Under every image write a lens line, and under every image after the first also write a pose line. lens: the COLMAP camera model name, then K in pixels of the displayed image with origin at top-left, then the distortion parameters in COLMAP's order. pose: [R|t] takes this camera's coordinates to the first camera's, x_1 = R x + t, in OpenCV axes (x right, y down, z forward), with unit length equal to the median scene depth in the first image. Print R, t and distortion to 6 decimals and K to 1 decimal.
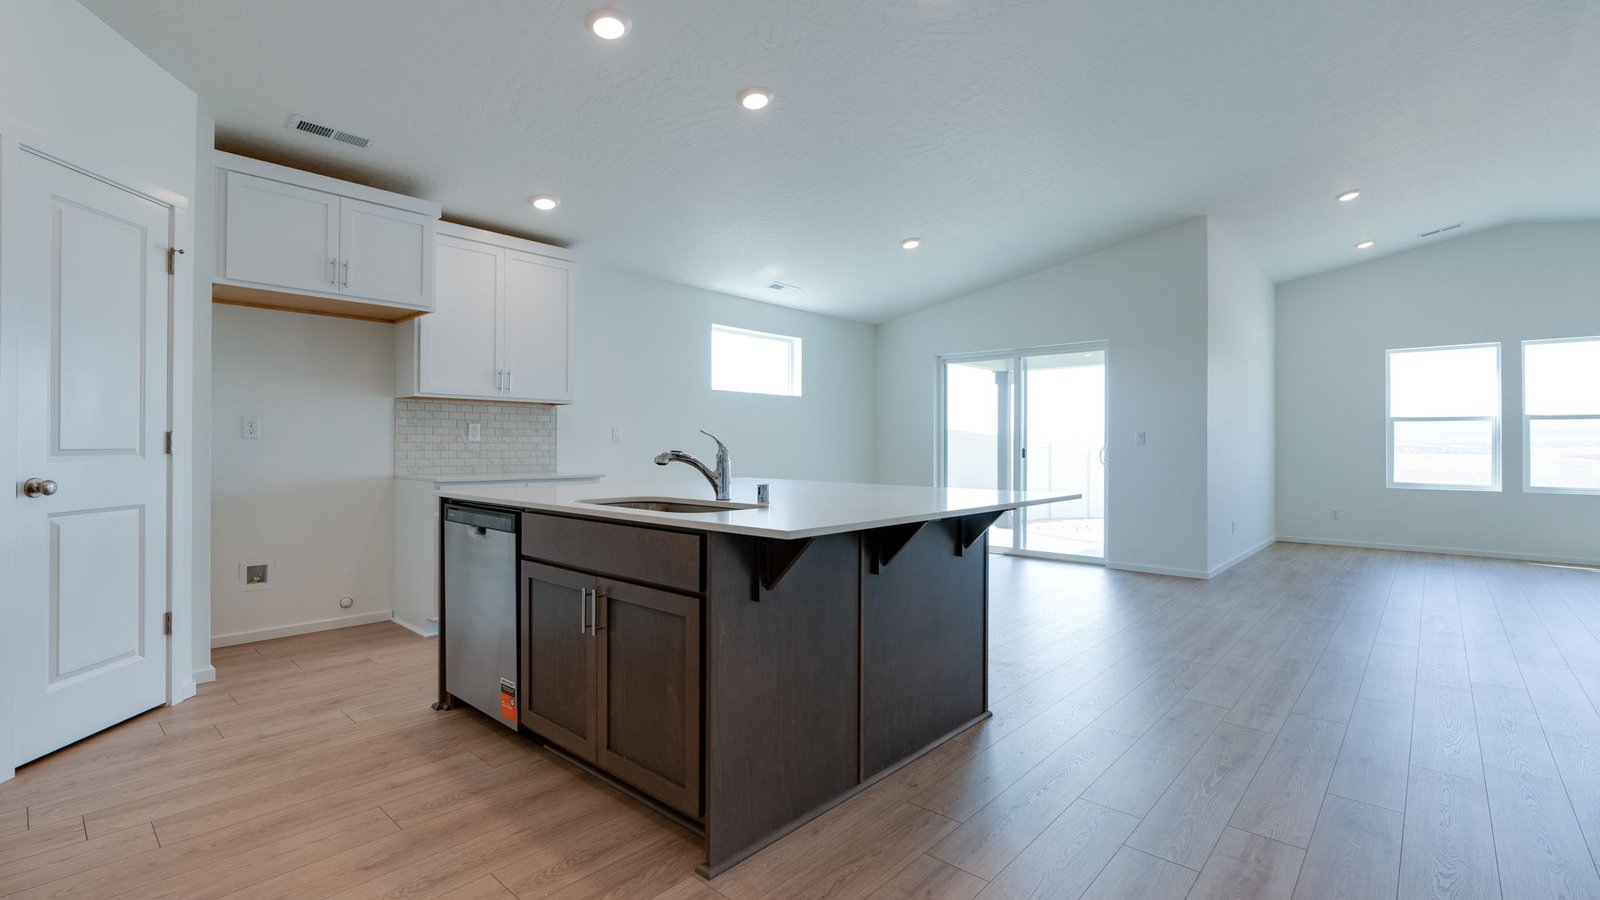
lens RADIAL K [[719.6, 0, 800.3], [0, 719.6, 435.1], [0, 0, 1]] dist [-0.008268, 0.003351]
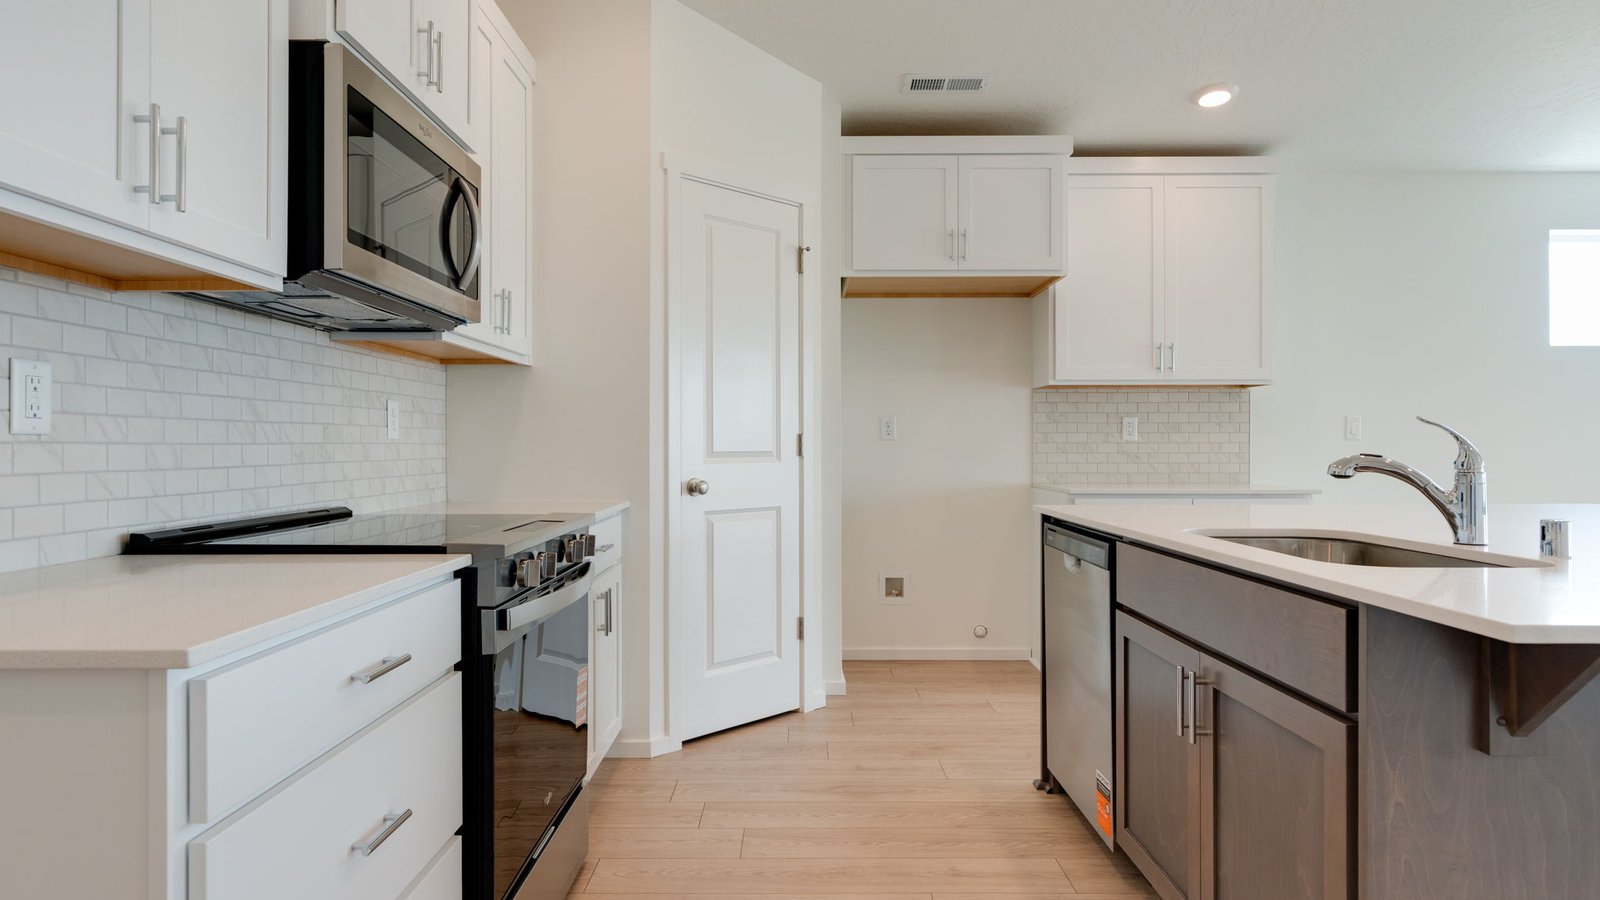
lens RADIAL K [[935.0, 0, 802.4], [0, 935.0, 442.5], [0, 0, 1]] dist [0.002330, 0.004598]
pose [[0.663974, -0.007553, -0.747718, 0.057215], [0.015043, 0.999882, 0.003257, 0.002140], [0.747604, -0.013411, 0.664009, 0.103869]]
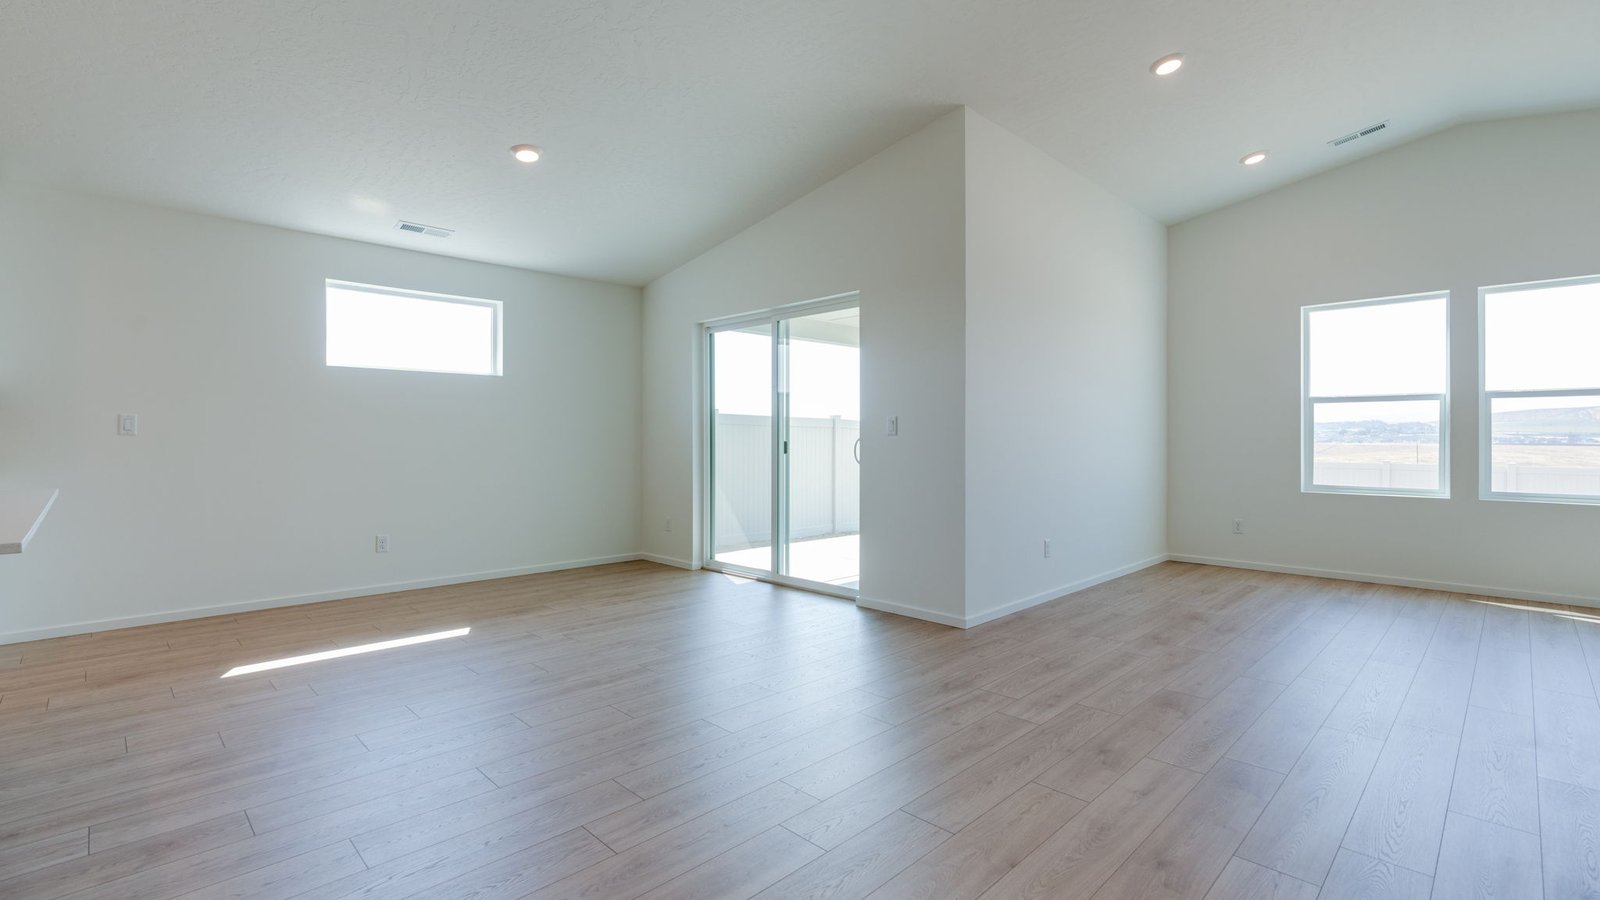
lens RADIAL K [[719.6, 0, 798.8], [0, 719.6, 432.5], [0, 0, 1]] dist [-0.008268, 0.003351]
pose [[0.998184, -0.004882, -0.060037, 0.628039], [0.005181, 0.999975, 0.004825, 0.010092], [0.060012, -0.005127, 0.998185, 0.416037]]
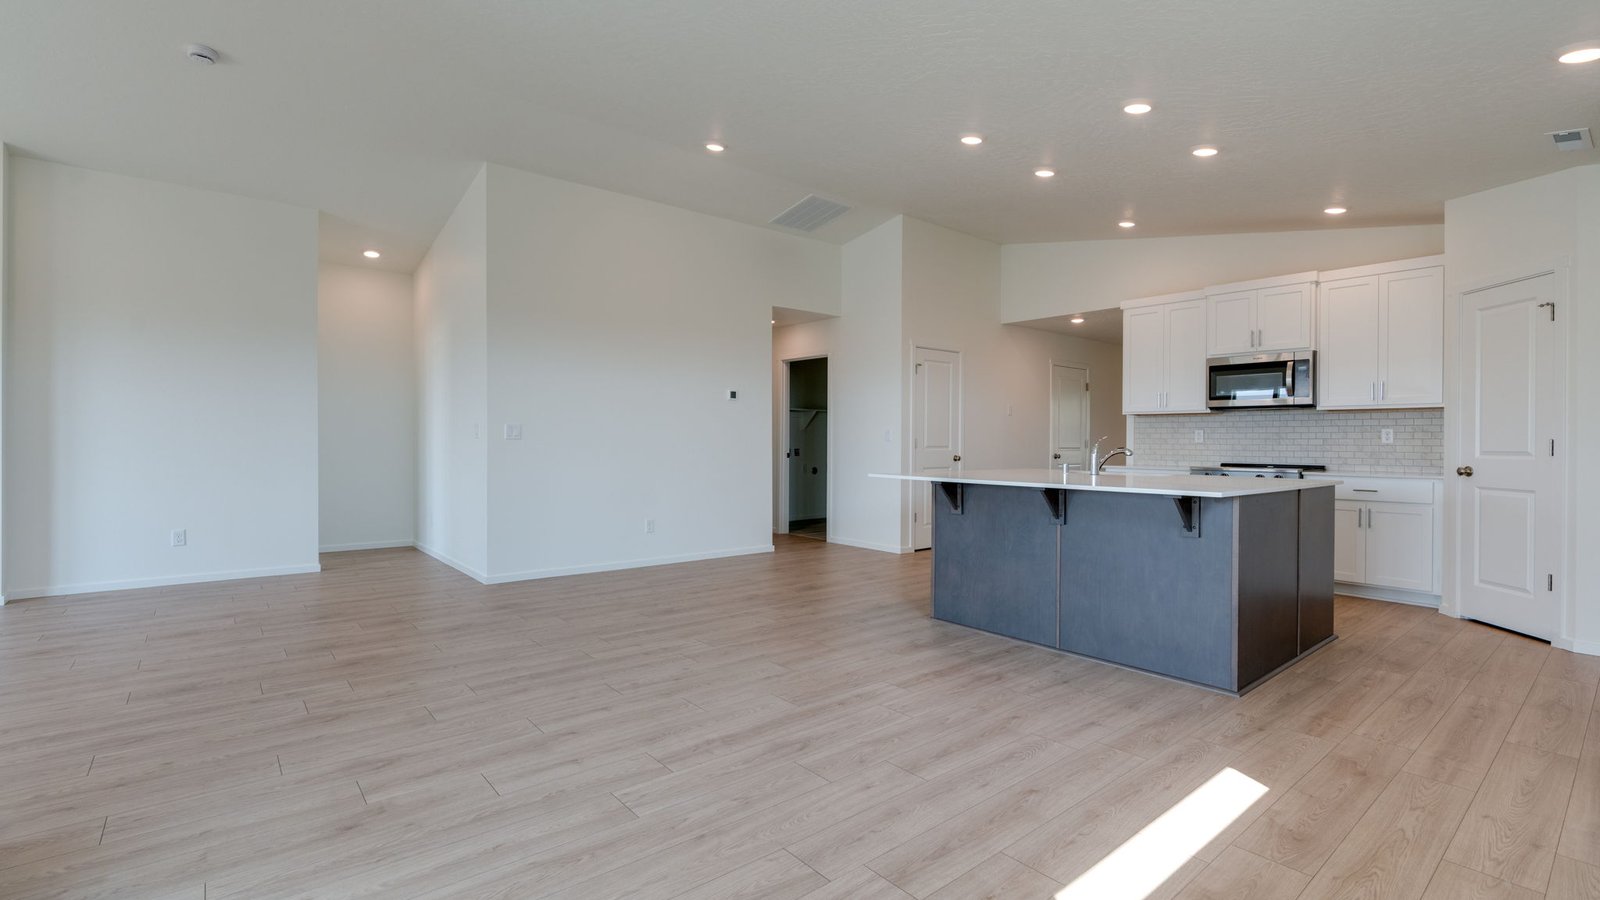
lens RADIAL K [[719.6, 0, 801.2], [0, 719.6, 442.0], [0, 0, 1]] dist [-0.008268, 0.003351]
pose [[-0.989747, -0.013003, 0.142239, 0.220206], [-0.014894, 0.999814, -0.012237, 0.025618], [-0.142054, -0.014230, -0.989757, 1.763428]]
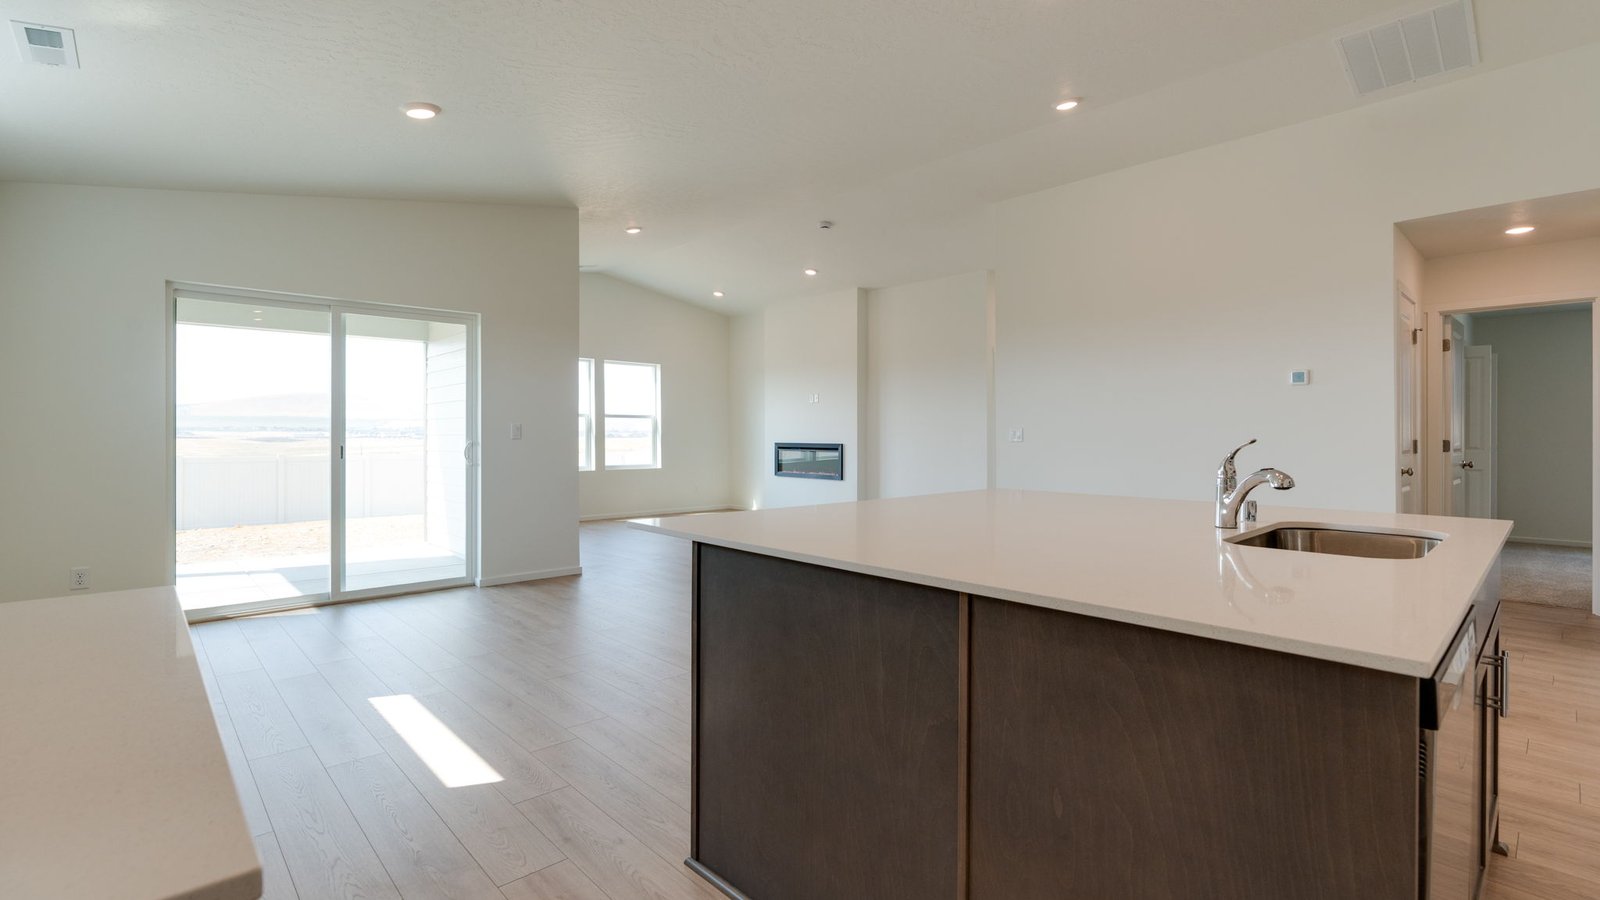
lens RADIAL K [[719.6, 0, 780.5], [0, 719.6, 435.6], [0, 0, 1]] dist [-0.008268, 0.003351]
pose [[0.095291, -0.008181, 0.995416, -0.557051], [-0.014876, 0.999843, 0.009642, -0.006607], [-0.995338, -0.015726, 0.095154, 0.886001]]
